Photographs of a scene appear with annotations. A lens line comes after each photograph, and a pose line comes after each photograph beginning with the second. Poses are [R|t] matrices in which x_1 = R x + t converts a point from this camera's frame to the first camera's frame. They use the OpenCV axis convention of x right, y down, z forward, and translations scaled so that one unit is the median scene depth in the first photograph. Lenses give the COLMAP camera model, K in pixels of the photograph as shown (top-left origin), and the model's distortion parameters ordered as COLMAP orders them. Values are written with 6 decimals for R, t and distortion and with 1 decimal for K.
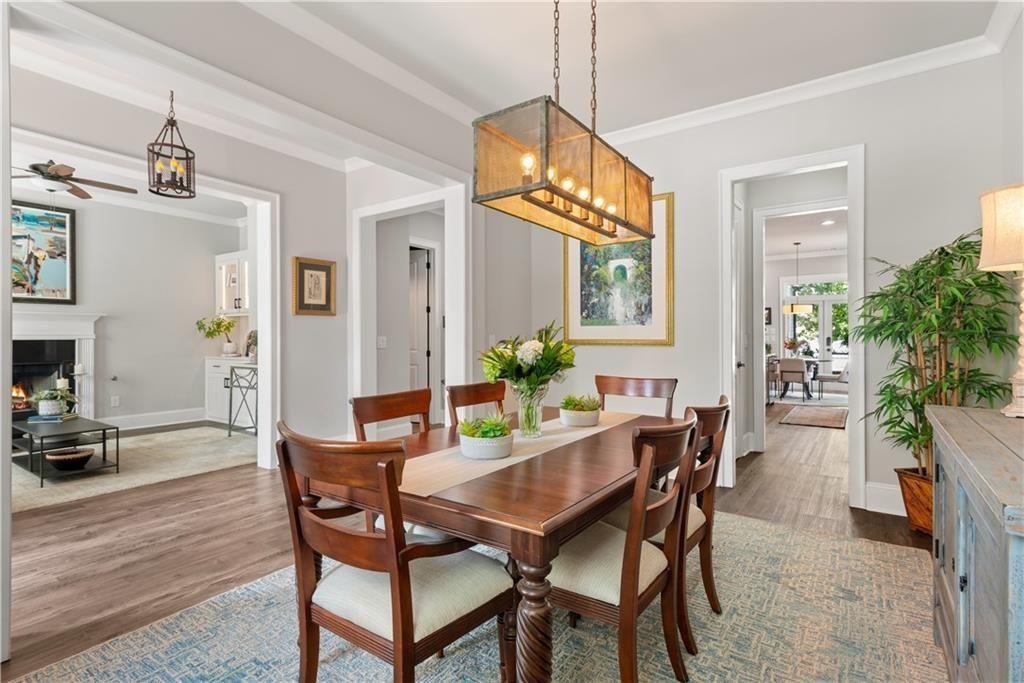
lens RADIAL K [[497.9, 0, 502.8], [0, 497.9, 329.7], [0, 0, 1]] dist [0.019658, -0.000047]
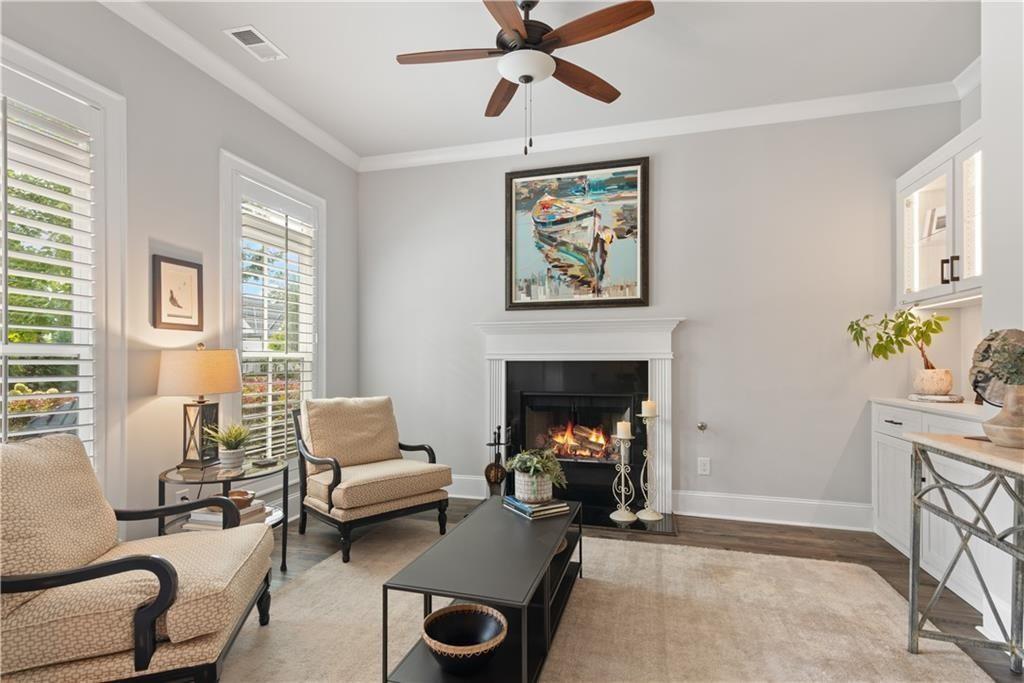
lens RADIAL K [[502.2, 0, 507.6], [0, 502.2, 359.1], [0, 0, 1]] dist [0.025706, 0.000189]
pose [[0.329172, 0.001732, -0.944268, -0.310168], [0.015006, 0.999862, 0.007065, 0.010906], [0.944151, -0.016496, 0.329101, 0.634460]]
